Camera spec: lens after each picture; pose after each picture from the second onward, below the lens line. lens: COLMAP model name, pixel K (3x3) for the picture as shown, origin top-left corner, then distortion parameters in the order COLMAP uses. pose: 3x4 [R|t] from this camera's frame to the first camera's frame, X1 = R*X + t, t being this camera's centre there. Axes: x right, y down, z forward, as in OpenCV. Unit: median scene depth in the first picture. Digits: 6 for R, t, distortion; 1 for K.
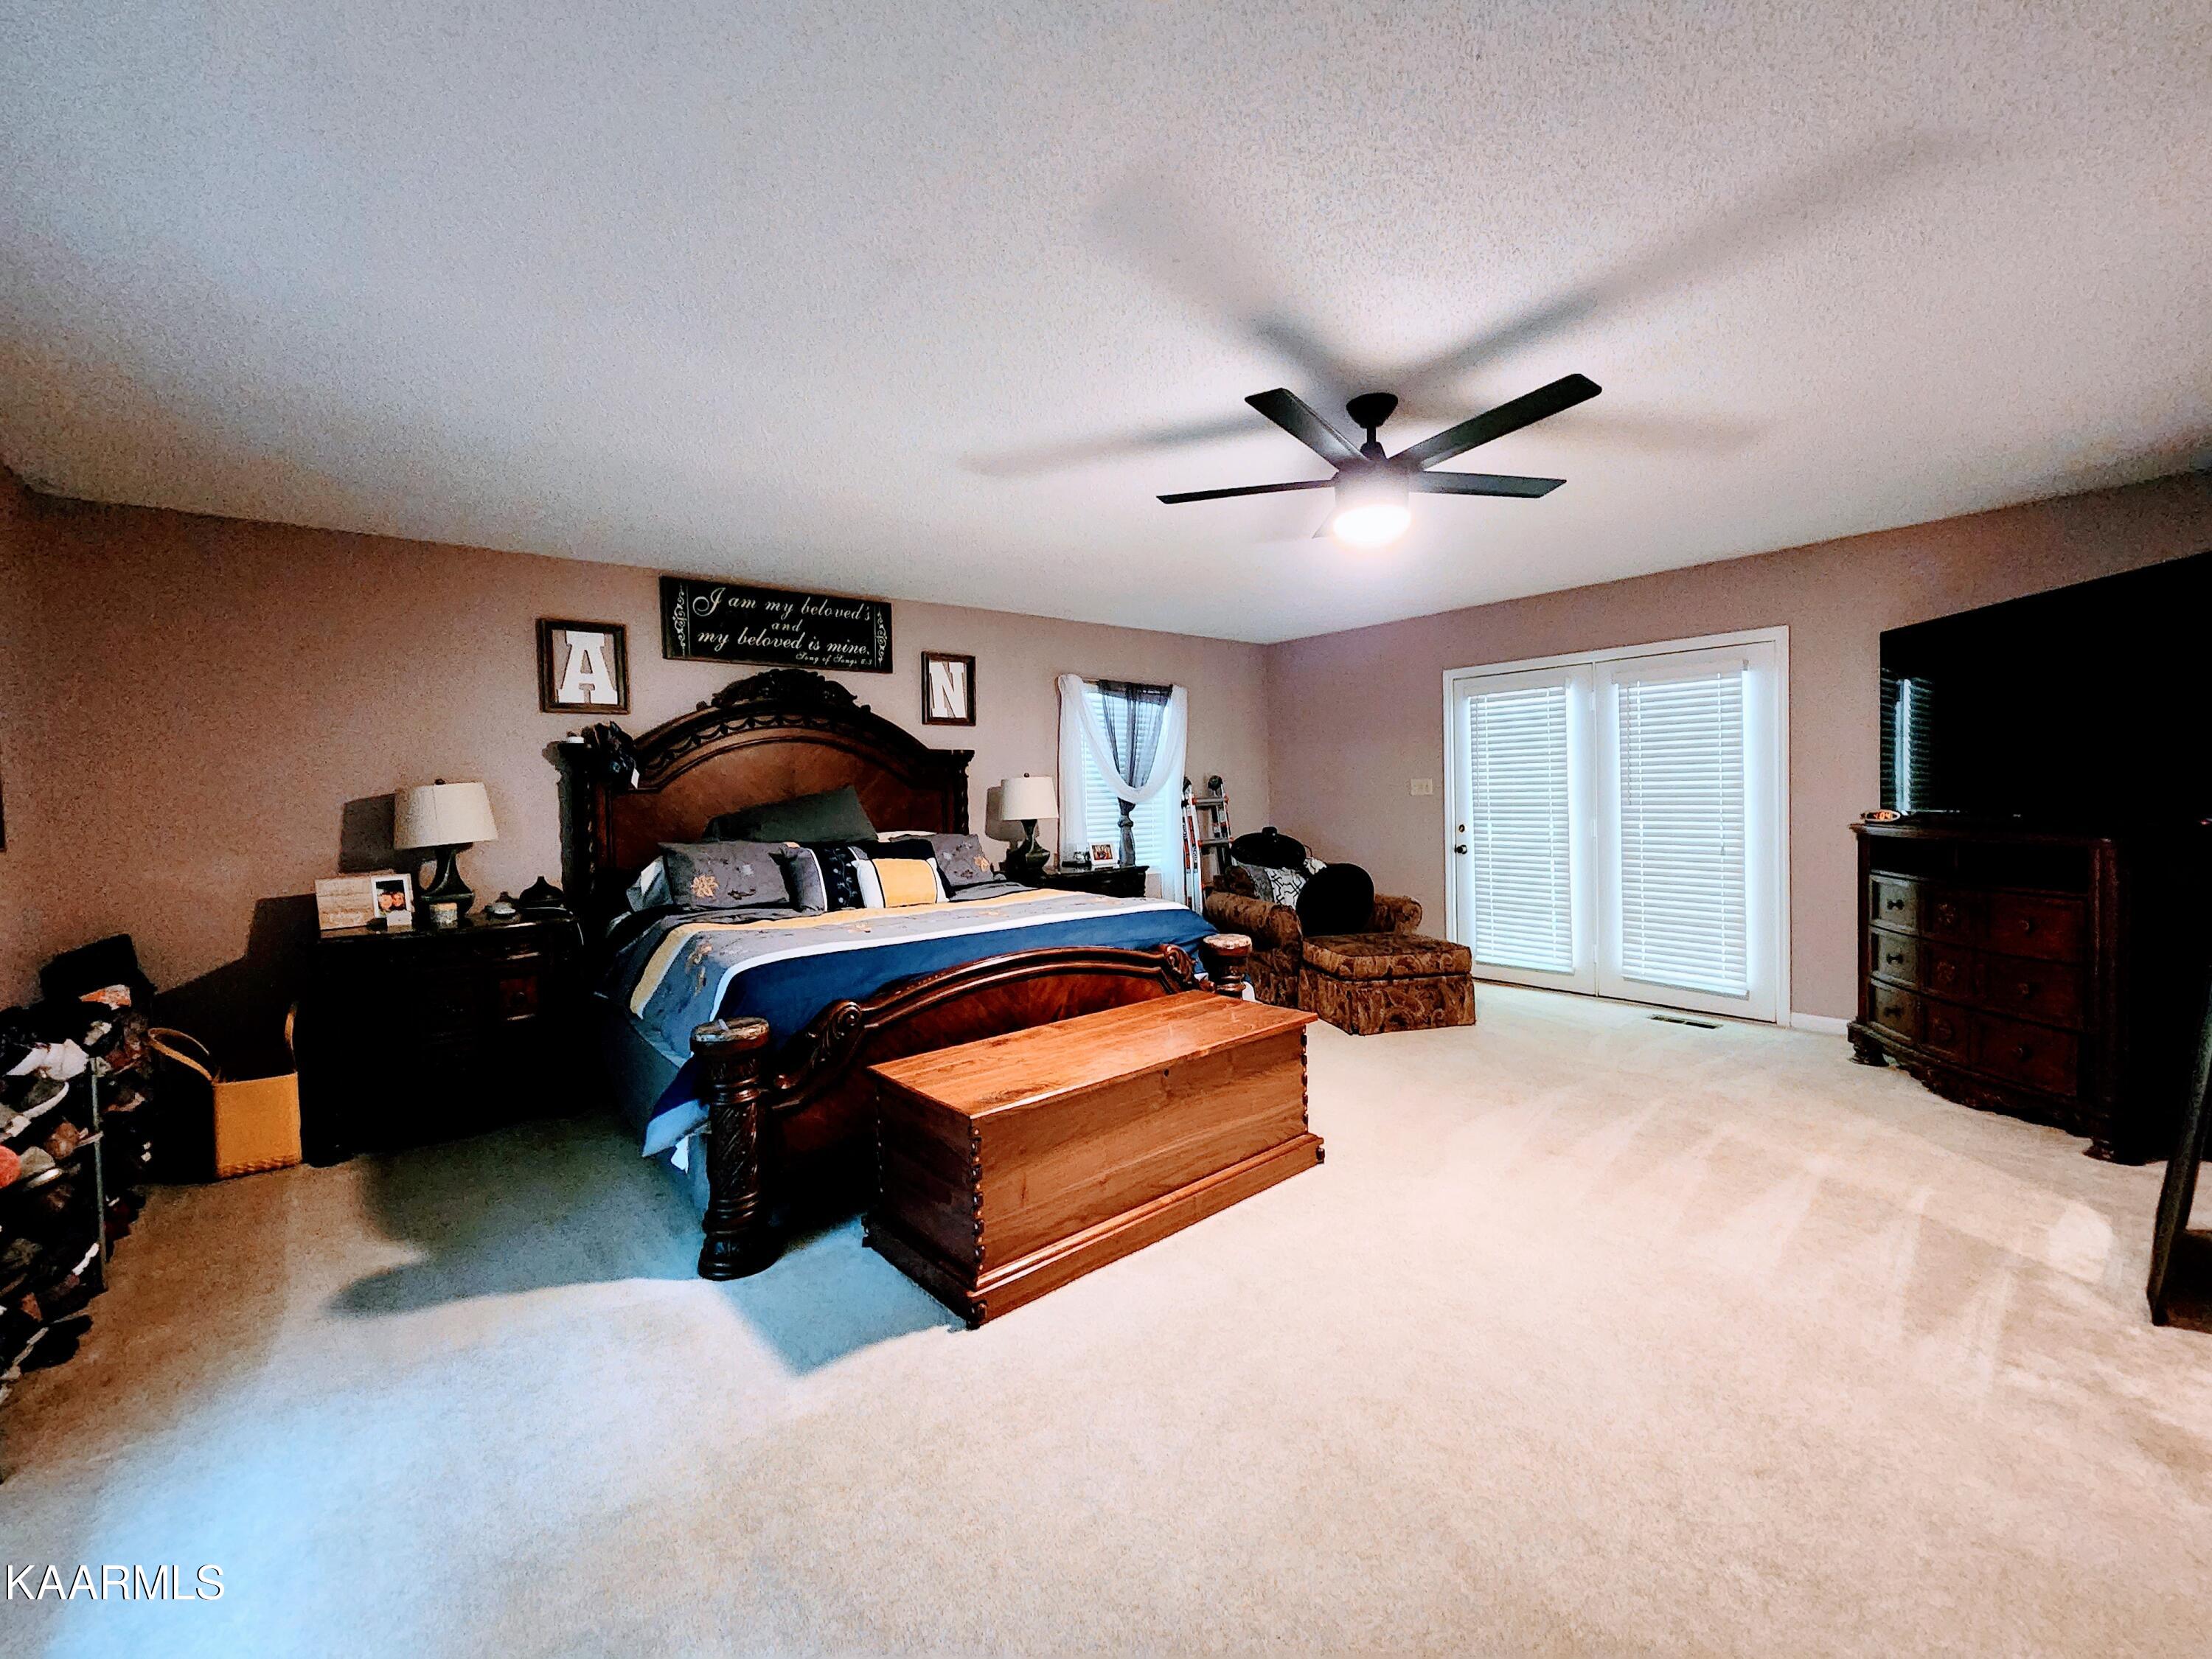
lens RADIAL K [[911.4, 0, 1110.7], [0, 911.4, 824.2], [0, 0, 1]] dist [-0.002011, -0.000411]
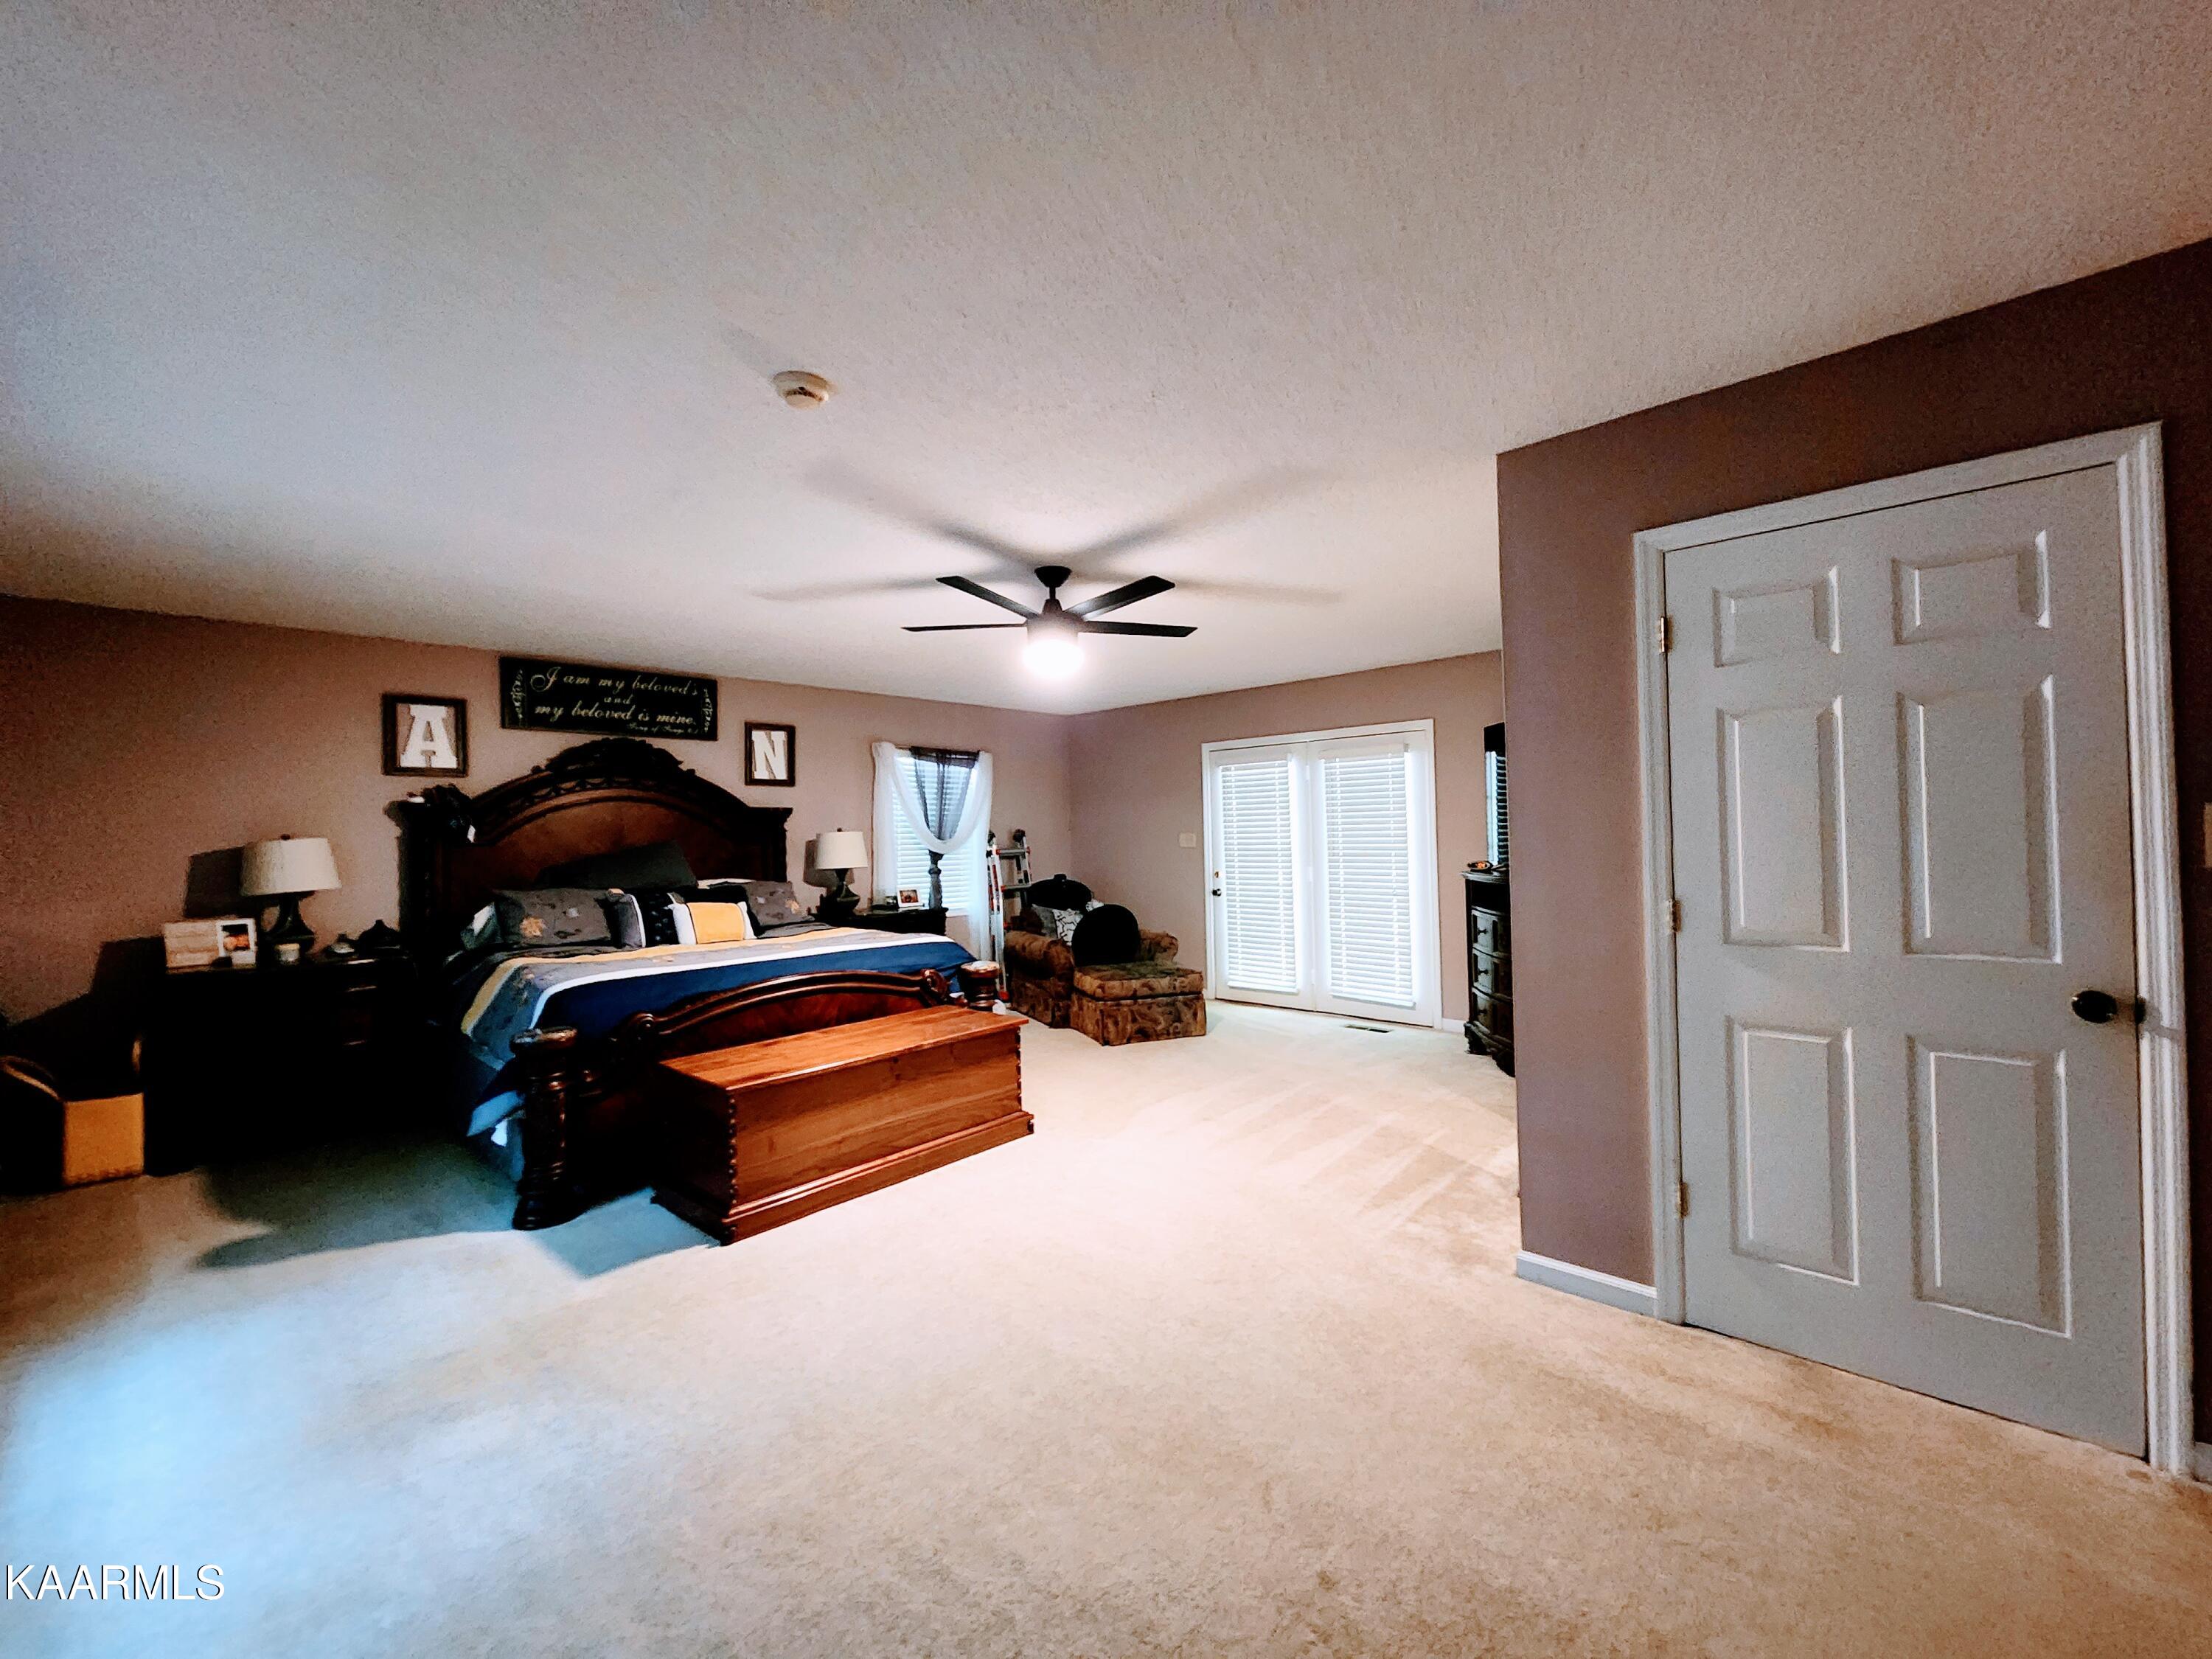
lens RADIAL K [[902.3, 0, 1106.0], [0, 902.3, 829.5], [0, 0, 1]] dist [-0.002616, -0.000271]
pose [[0.991432, 0.004294, 0.130550, 0.127406], [0.001456, 0.999034, -0.043916, -0.004640], [-0.130612, 0.043730, 0.990469, -0.238407]]
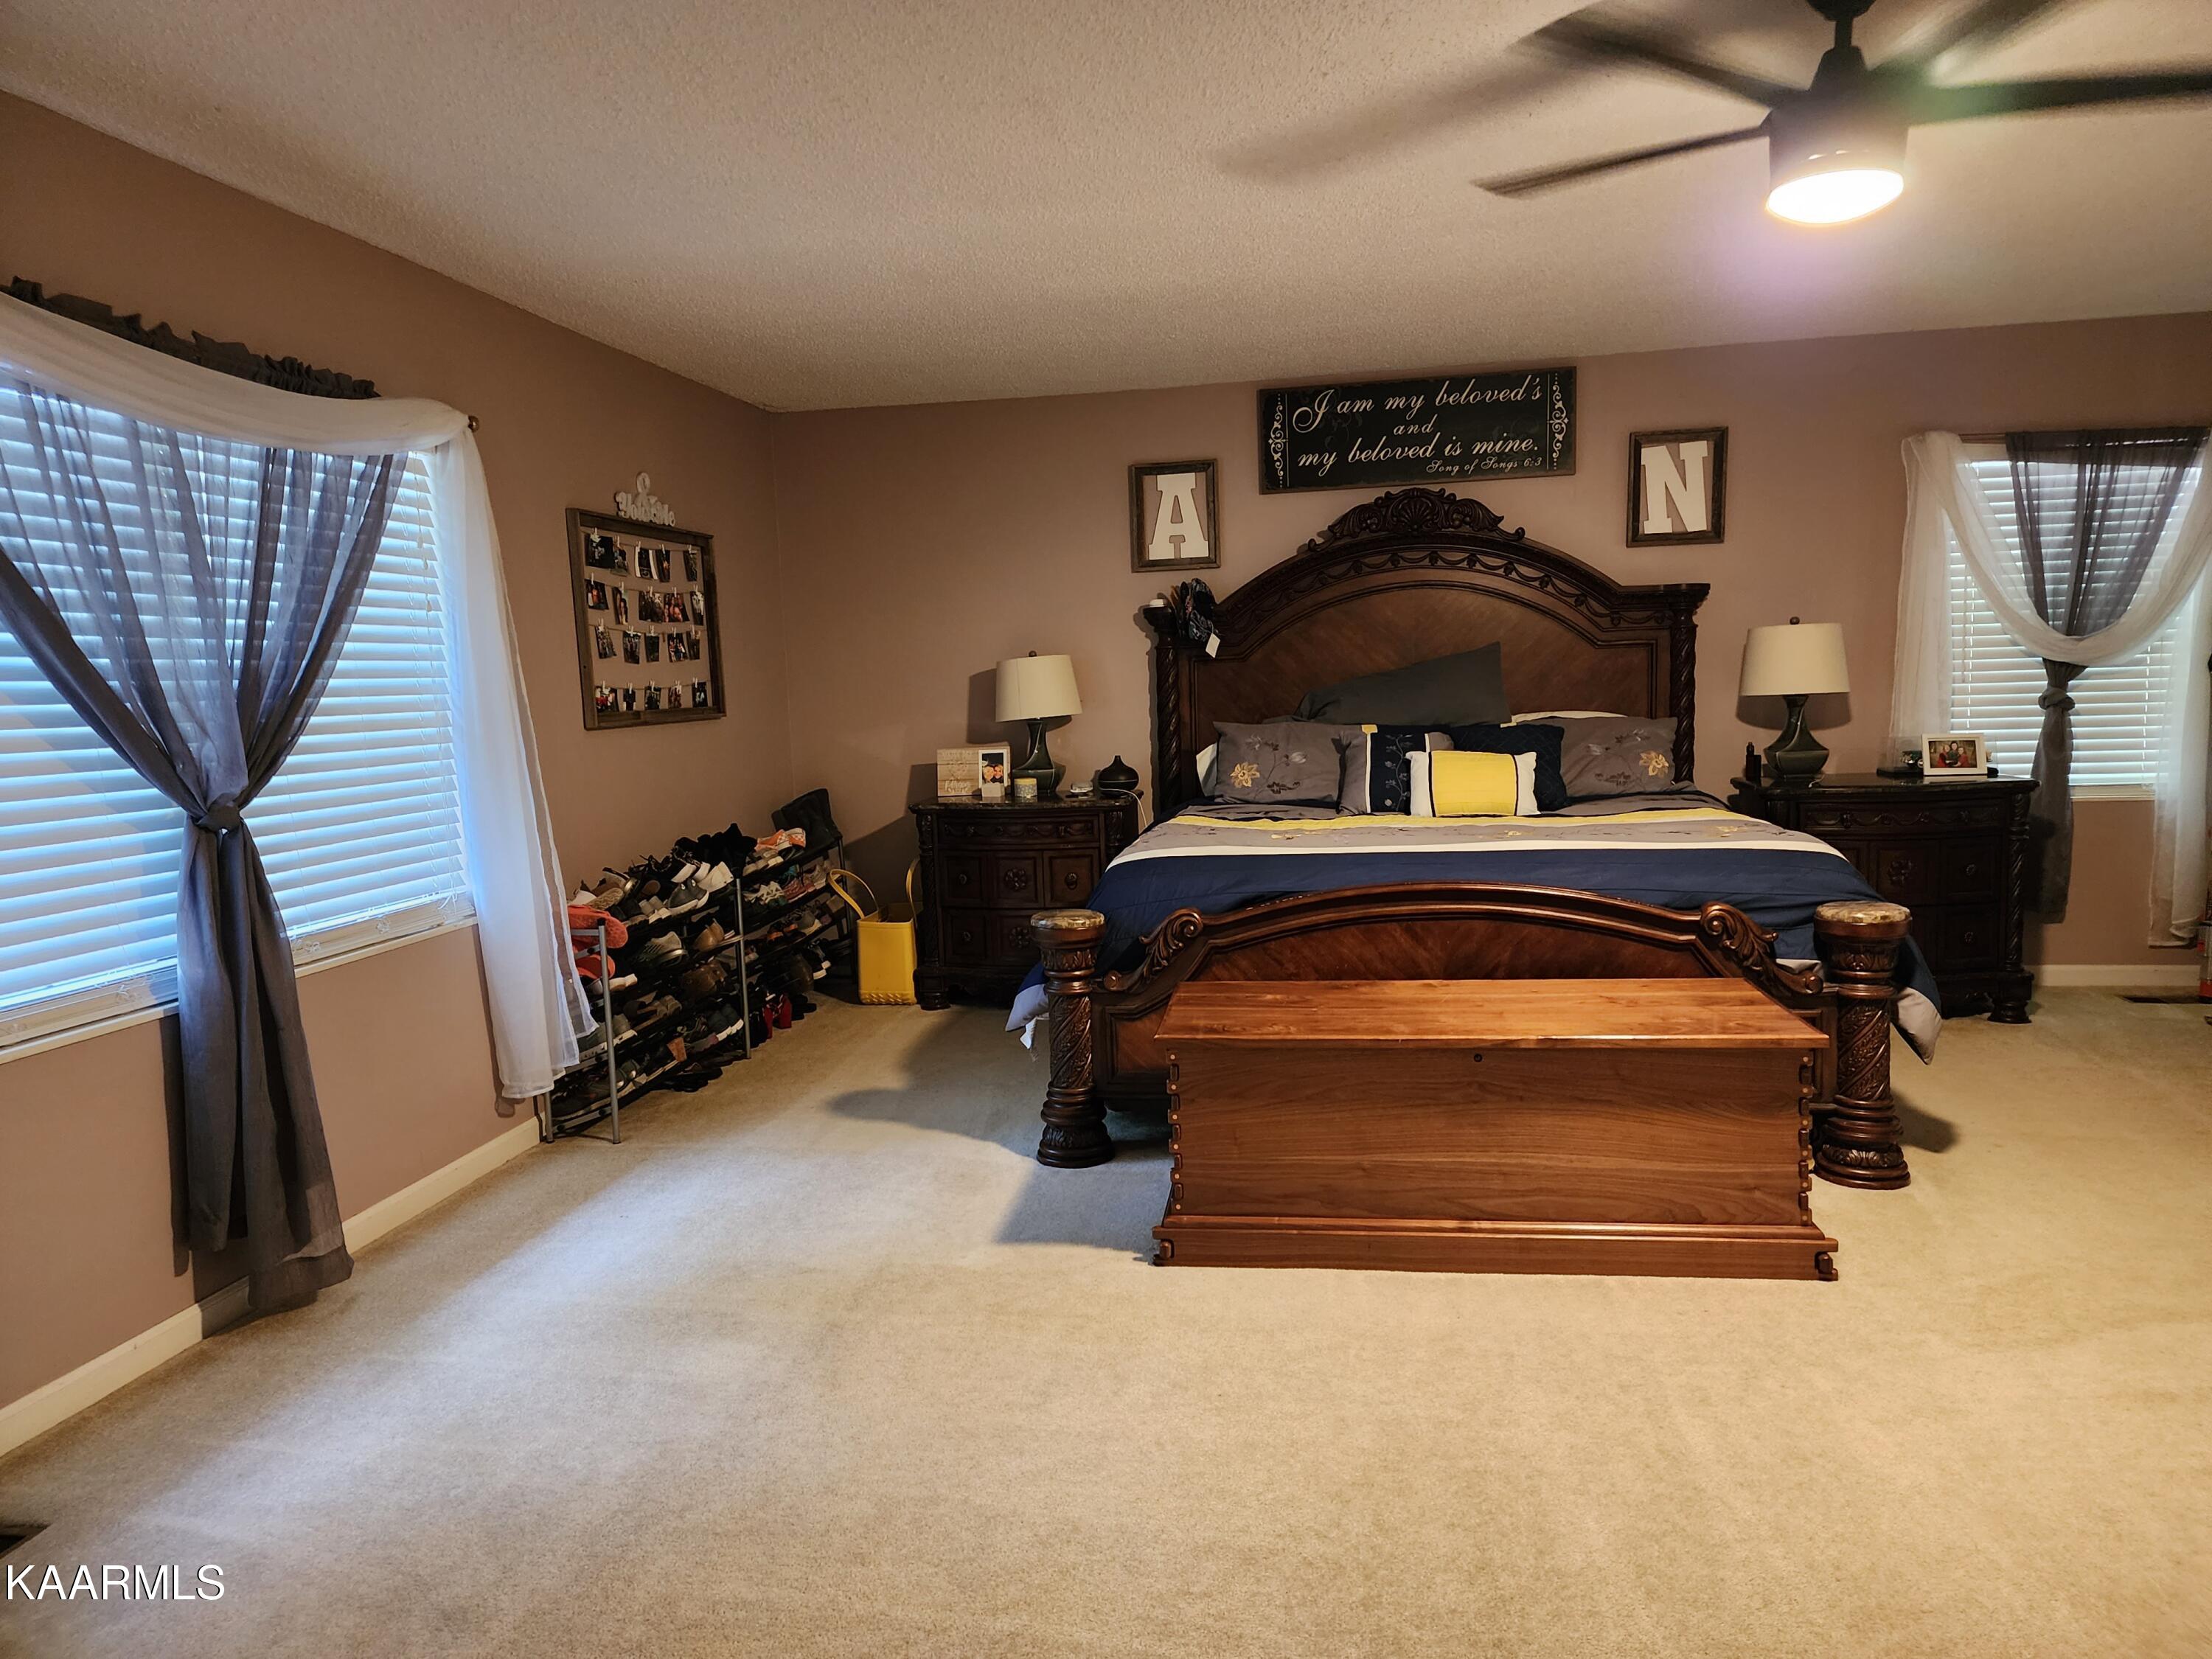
lens RADIAL K [[1453.0, 0, 1114.1], [0, 1453.0, 853.1], [0, 0, 1]] dist [0.113715, -0.128531]
pose [[0.665440, 0.091296, -0.740848, 0.474128], [-0.008148, 0.993322, 0.115090, -0.013916], [0.746407, -0.070549, 0.661740, 0.013739]]
